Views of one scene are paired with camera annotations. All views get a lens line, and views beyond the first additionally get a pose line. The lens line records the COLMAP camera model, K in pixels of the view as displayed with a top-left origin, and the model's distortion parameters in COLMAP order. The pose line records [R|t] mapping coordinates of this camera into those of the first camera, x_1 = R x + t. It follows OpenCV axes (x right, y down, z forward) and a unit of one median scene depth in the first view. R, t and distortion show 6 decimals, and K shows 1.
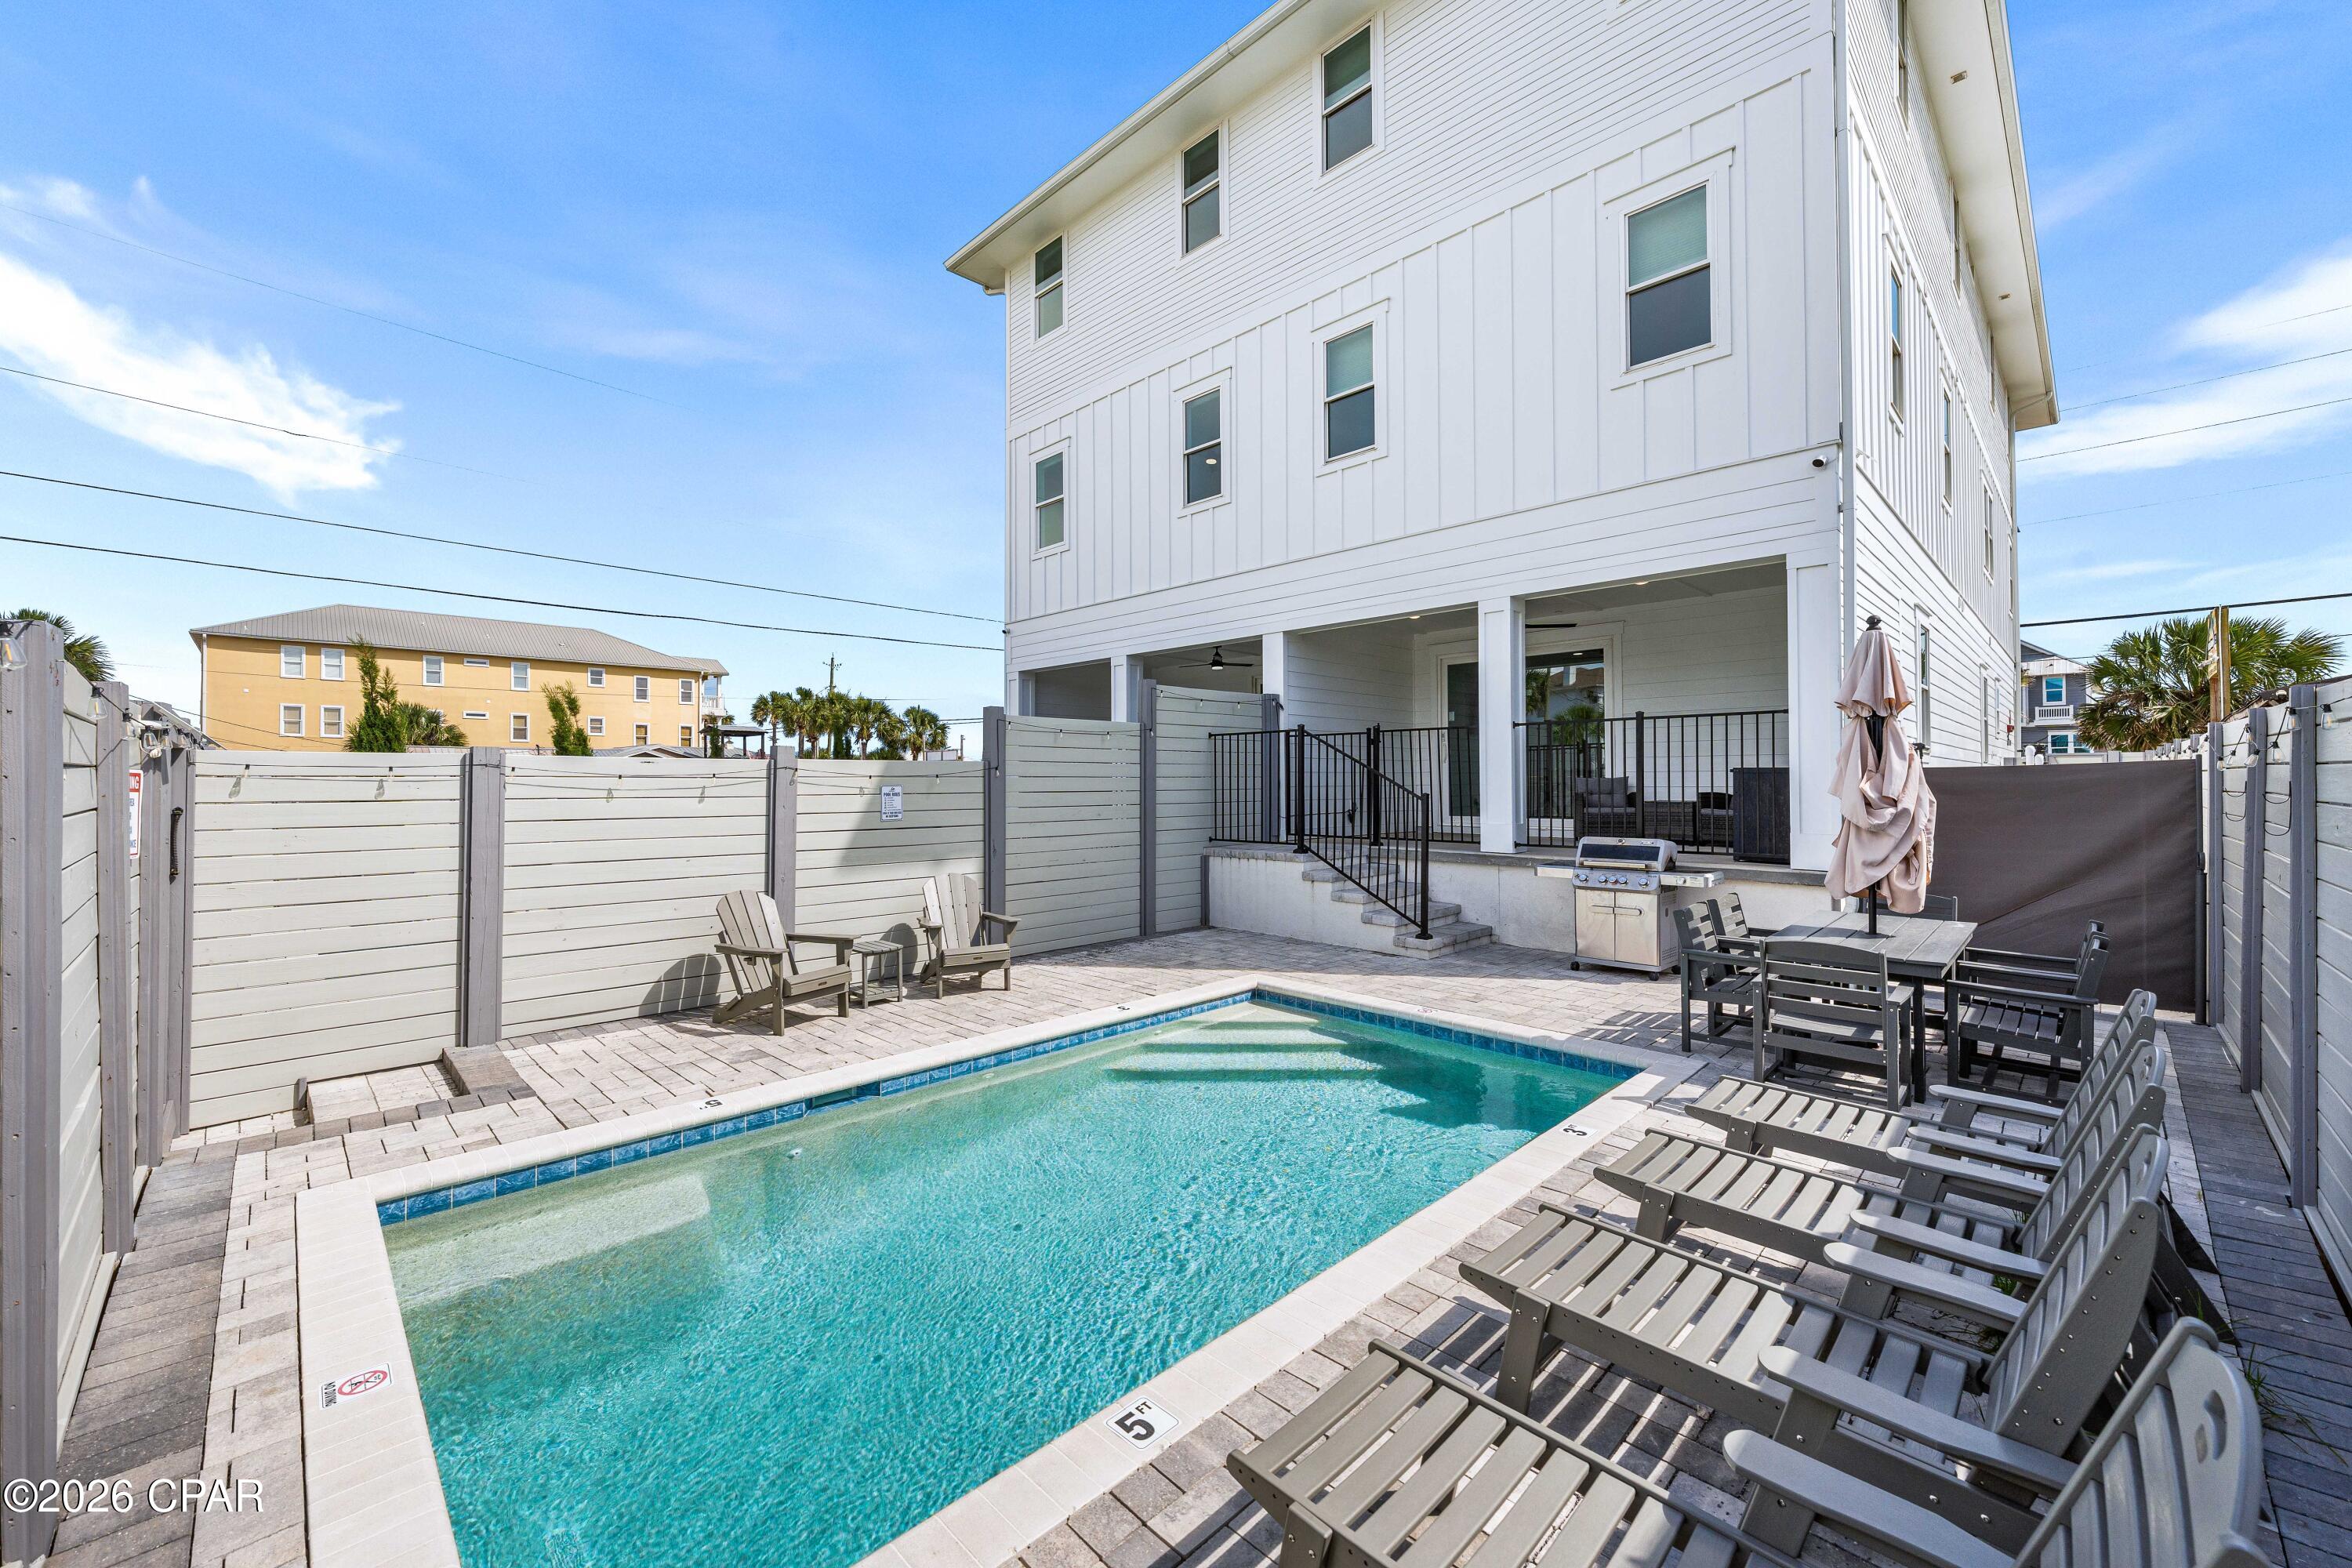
lens RADIAL K [[922.8, 0, 1174.8], [0, 922.8, 788.4], [0, 0, 1]] dist [0.000948, 0.000411]
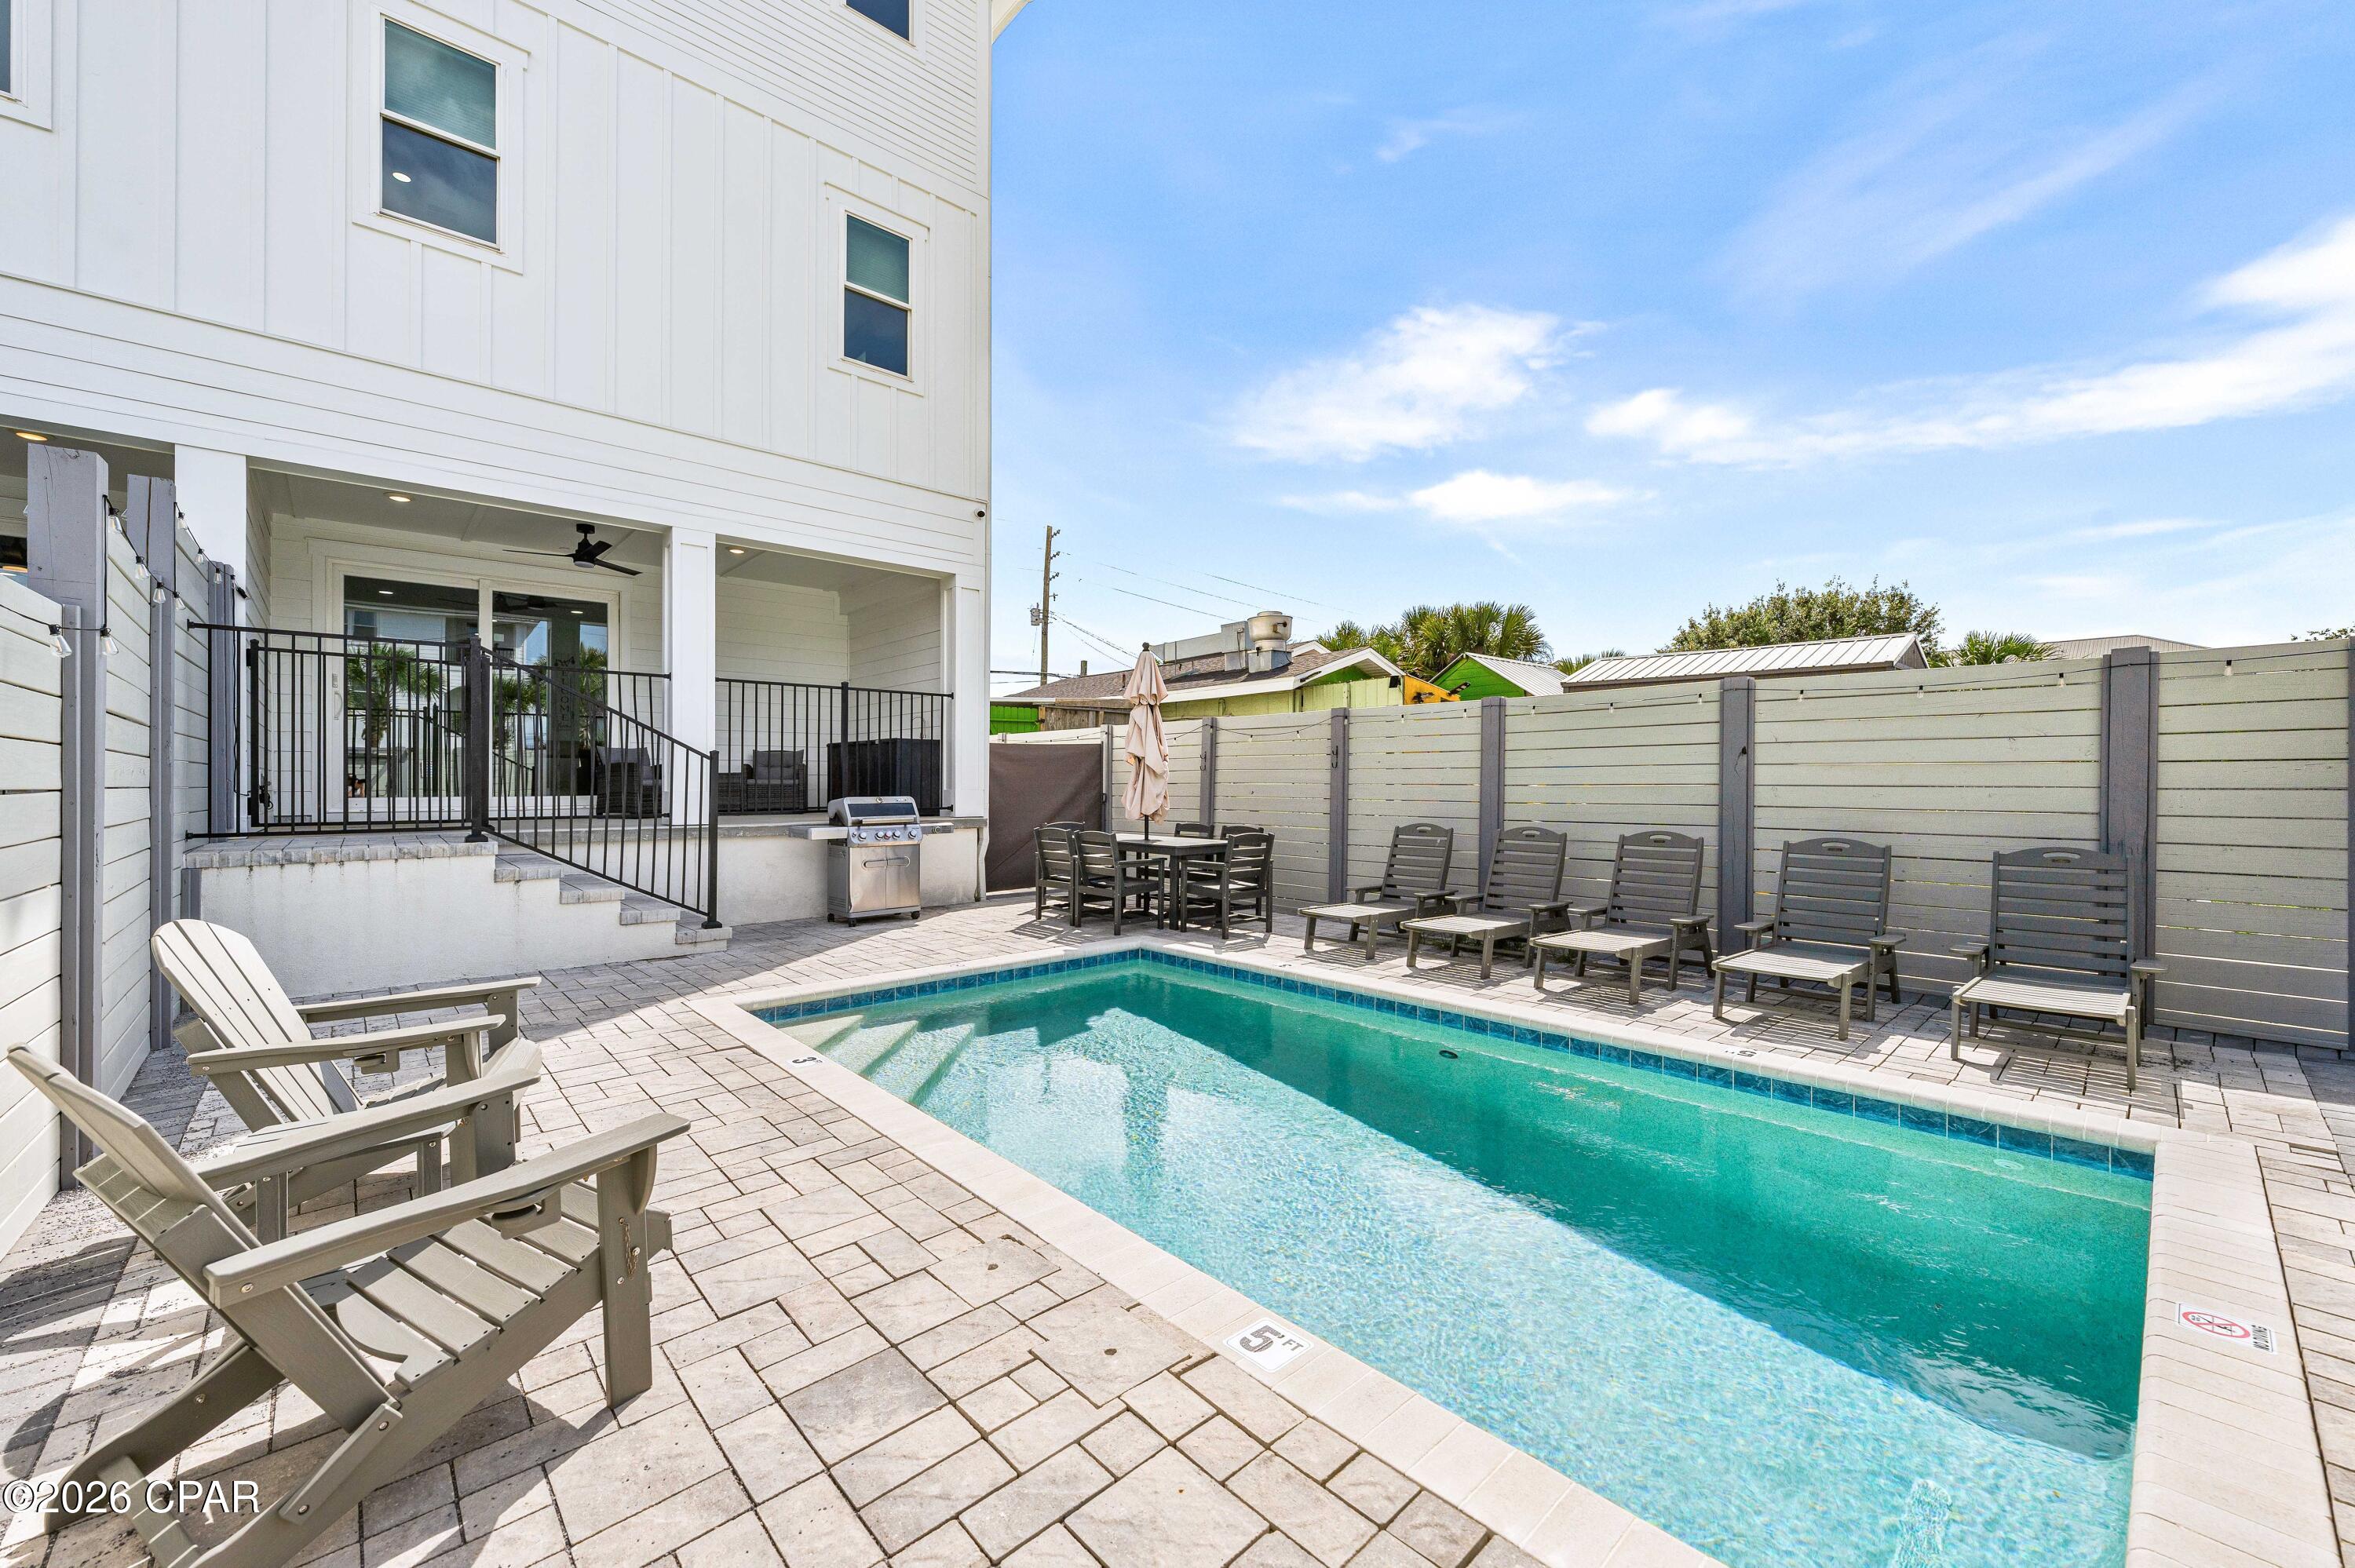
lens RADIAL K [[923.8, 0, 1167.8], [0, 923.8, 776.4], [0, 0, 1]] dist [0.000948, 0.000411]
pose [[0.049119, 0.006365, 0.998773, -0.529765], [0.000076, 0.999980, -0.006376, 0.032892], [-0.998793, 0.000390, 0.049117, 0.556111]]
